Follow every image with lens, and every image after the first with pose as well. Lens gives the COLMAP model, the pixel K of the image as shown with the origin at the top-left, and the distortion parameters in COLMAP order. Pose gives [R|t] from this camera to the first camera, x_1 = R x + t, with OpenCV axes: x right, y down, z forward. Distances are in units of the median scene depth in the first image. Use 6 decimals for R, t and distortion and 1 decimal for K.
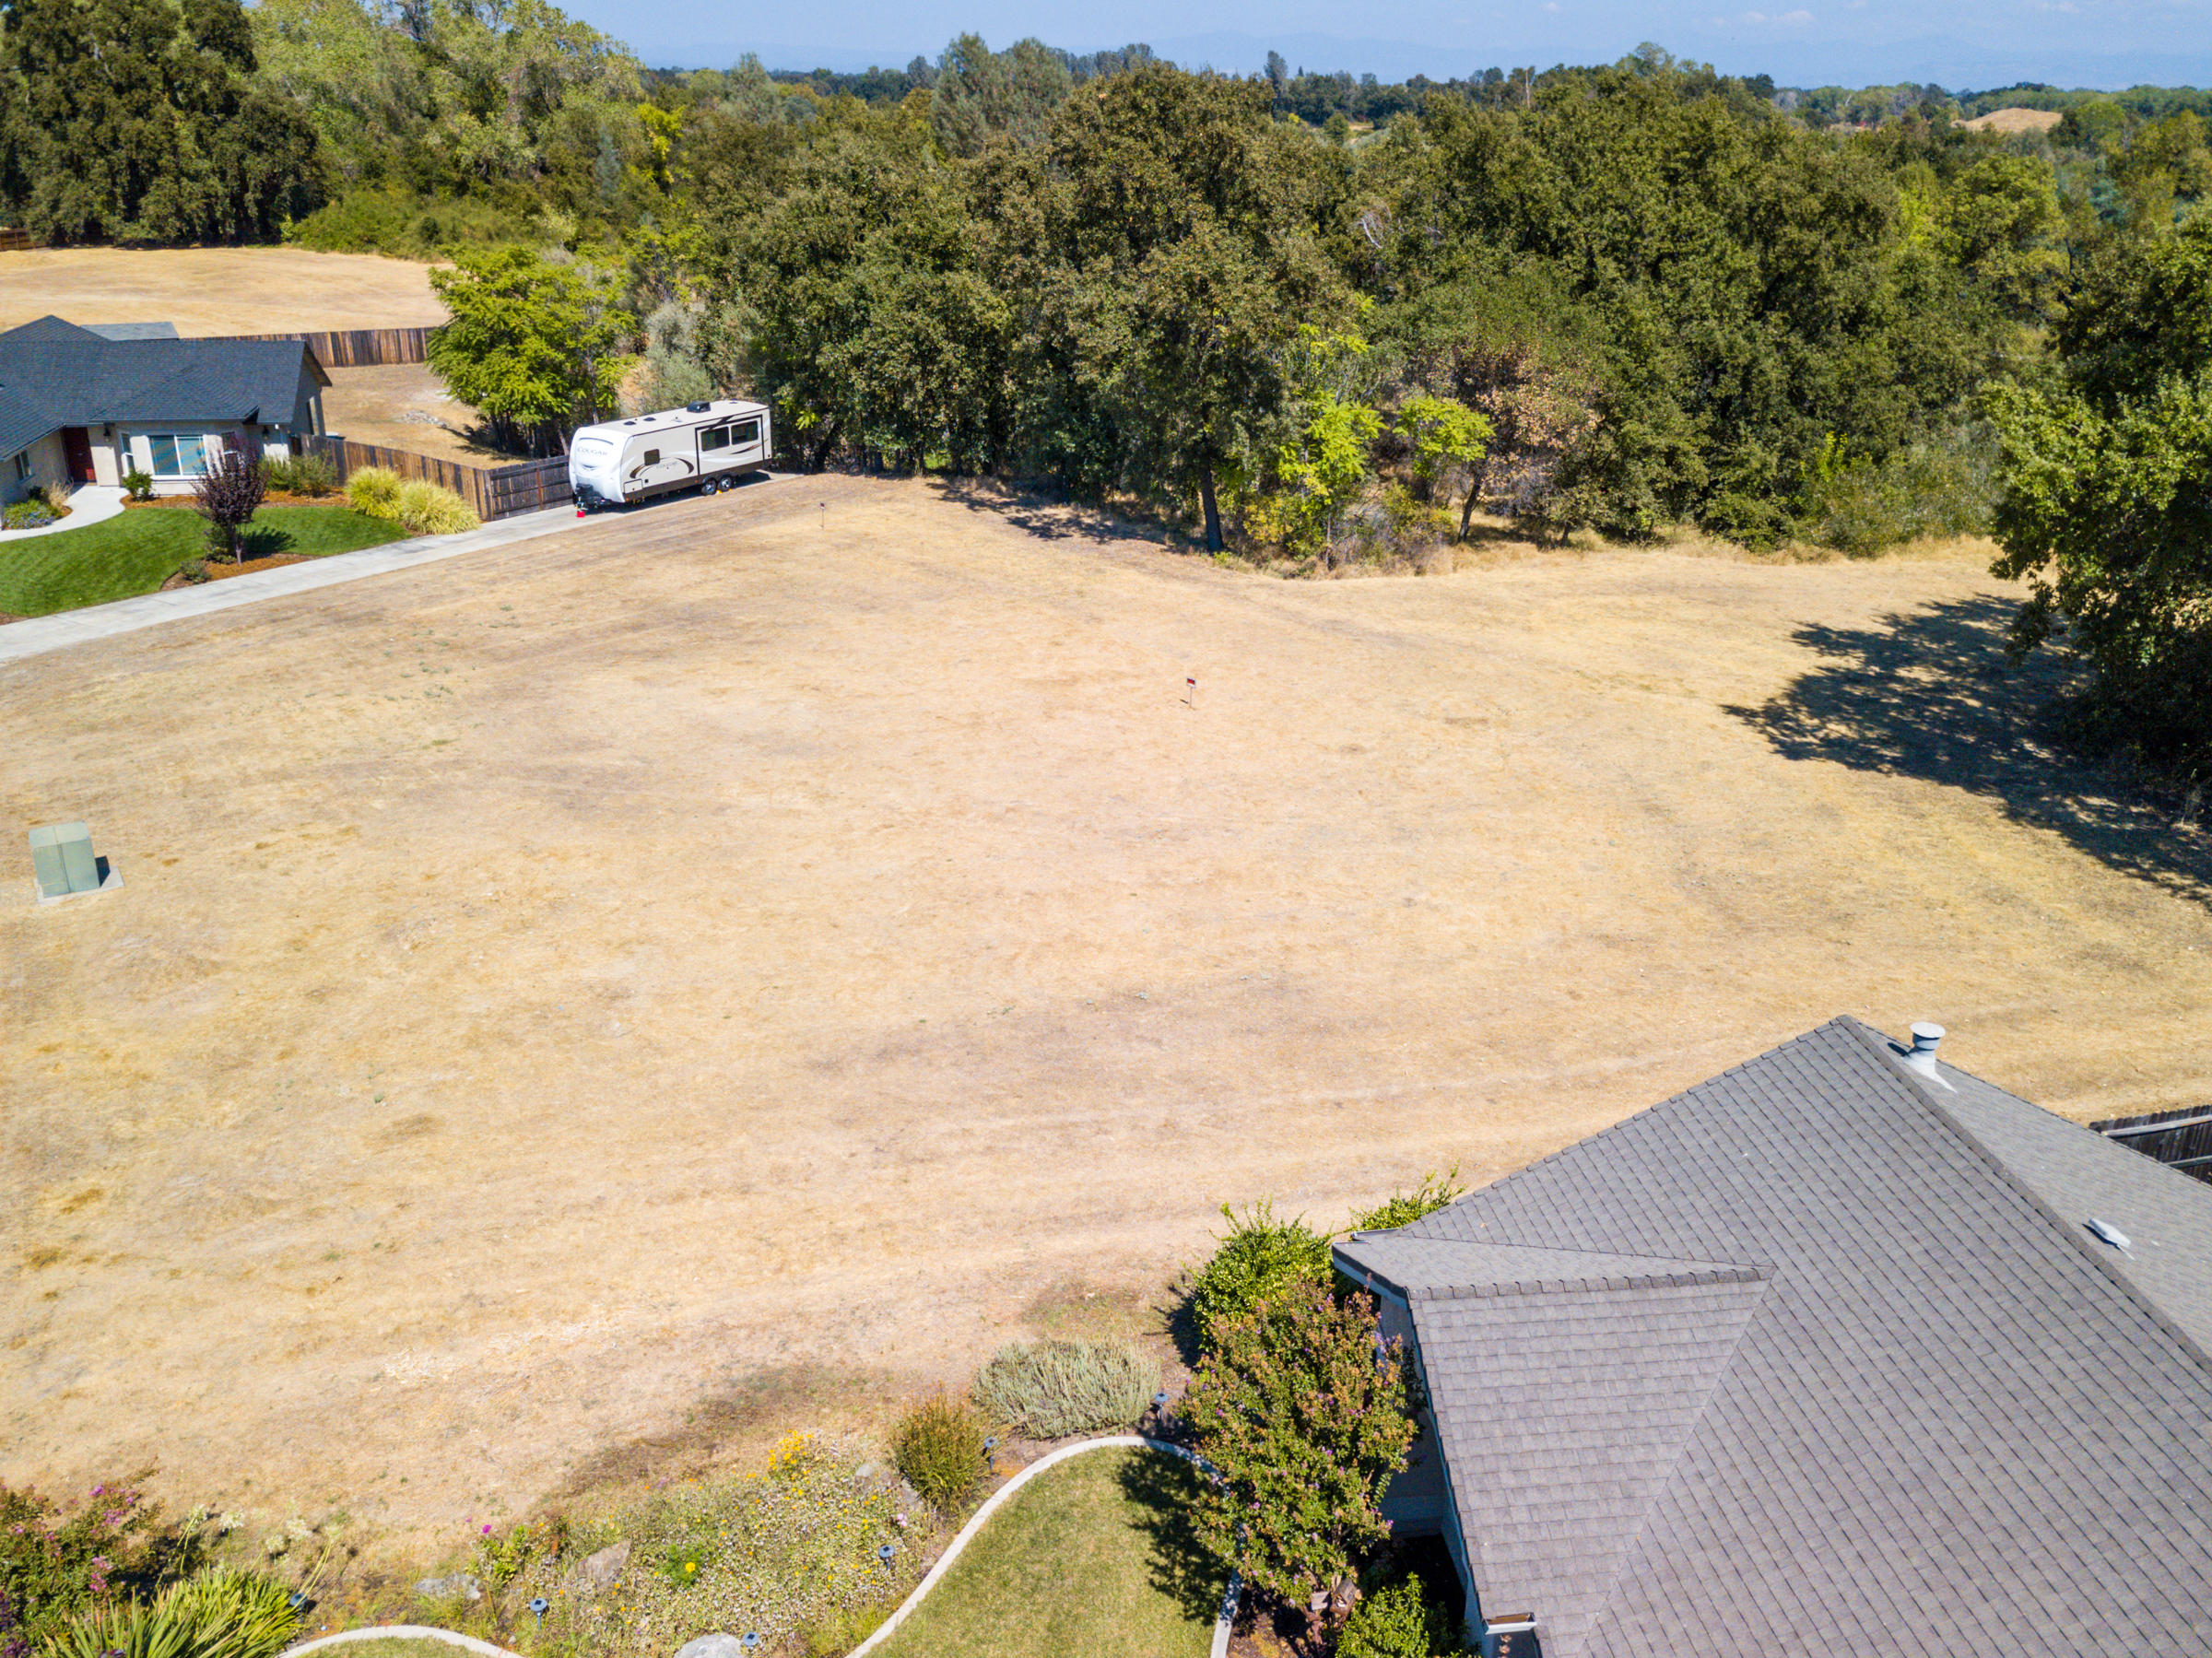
lens RADIAL K [[1822.3, 0, 1116.8], [0, 1822.3, 780.6], [0, 0, 1]] dist [0.022455, 0.013065]
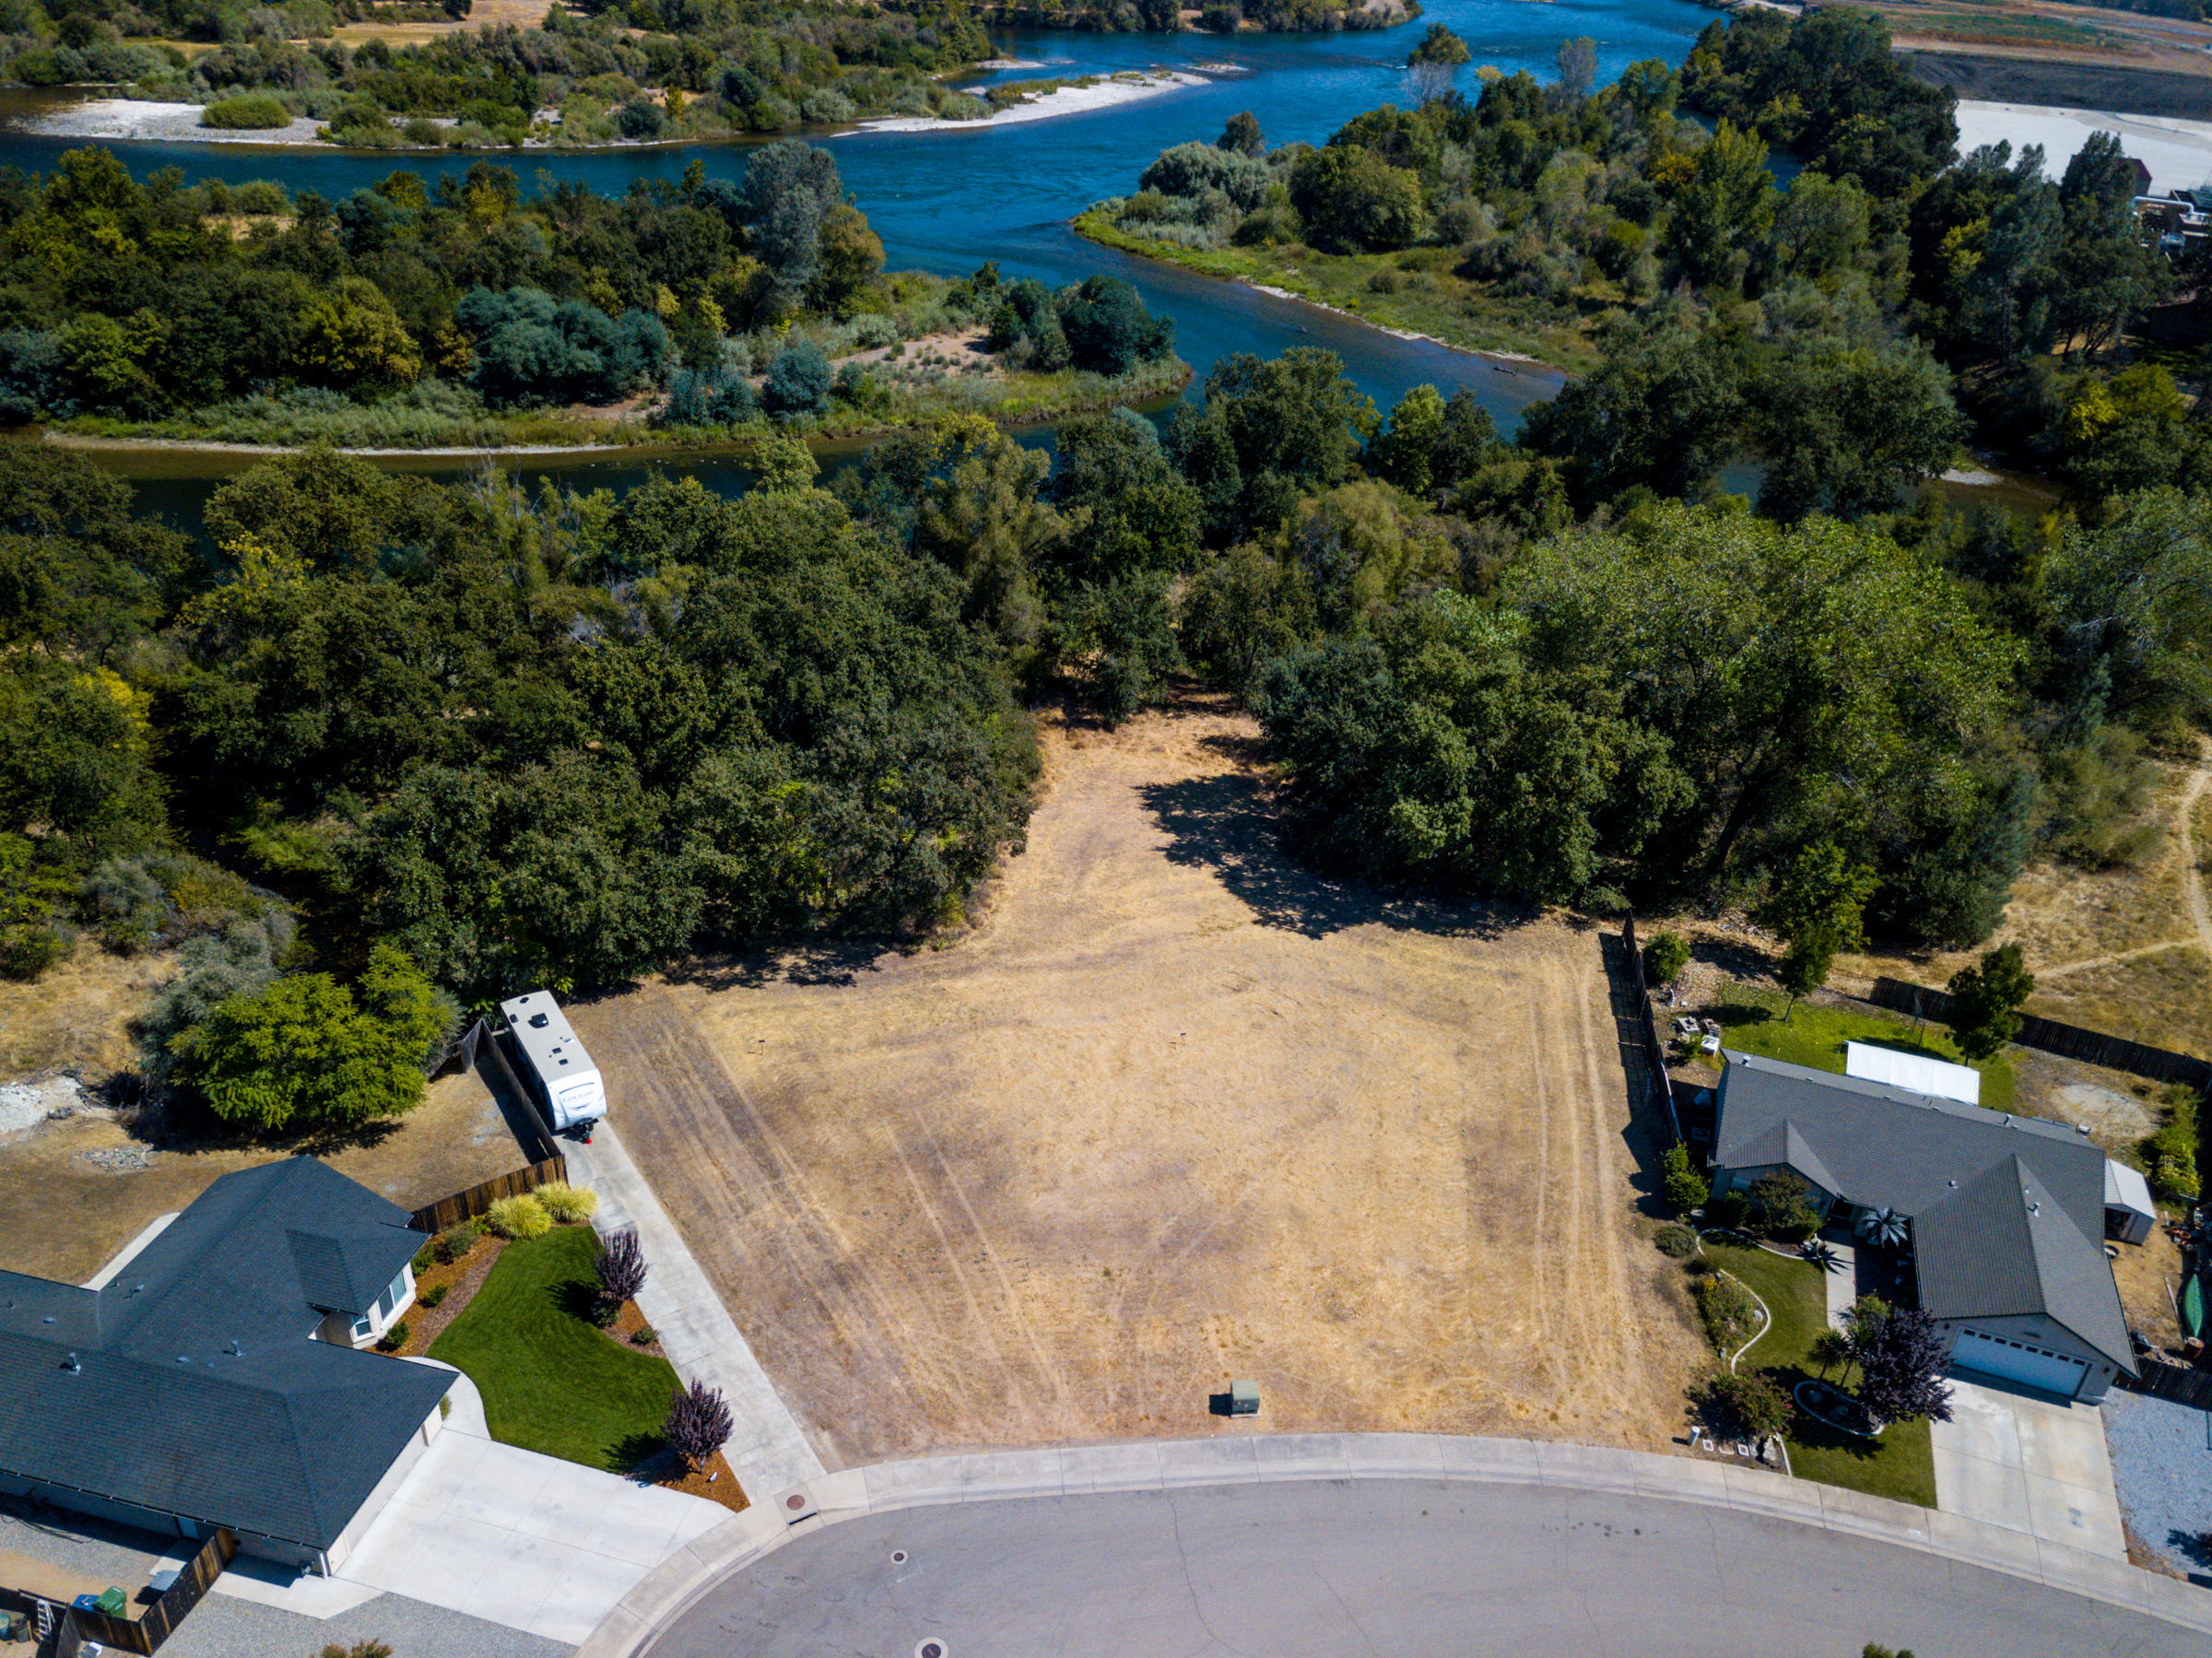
lens RADIAL K [[1660.9, 0, 1094.9], [0, 1660.9, 903.2], [0, 0, 1]] dist [0.046751, -0.073001]
pose [[0.446671, -0.466891, 0.763216, -1.152802], [0.271715, 0.883541, 0.381479, -0.782796], [-0.852442, 0.036982, 0.521513, 0.054310]]
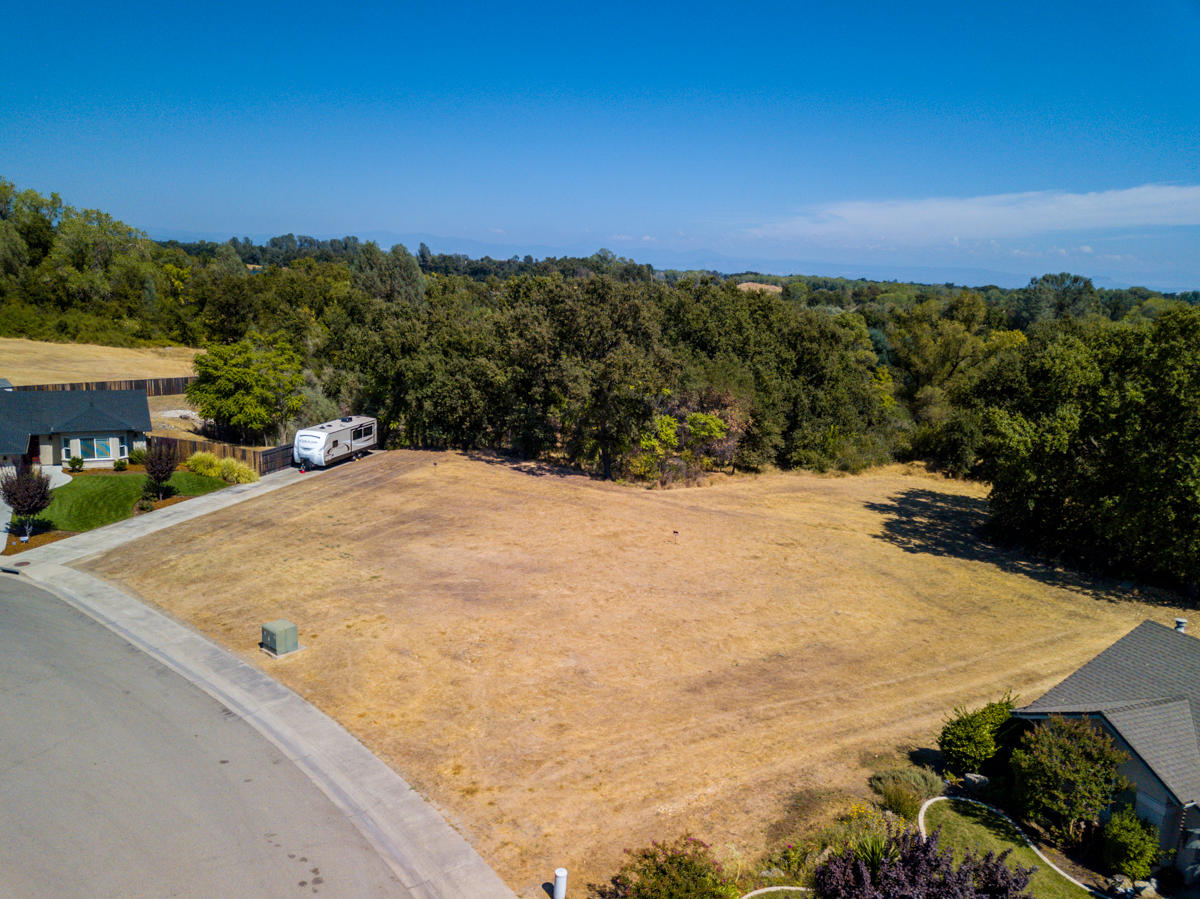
lens RADIAL K [[916.6, 0, 596.9], [0, 916.6, 470.1], [0, 0, 1]] dist [0.024477, 0.010716]
pose [[0.960597, -0.027348, 0.276595, -0.309489], [0.064997, 0.989658, -0.127877, 0.006884], [-0.270237, 0.140816, 0.952440, -0.086623]]
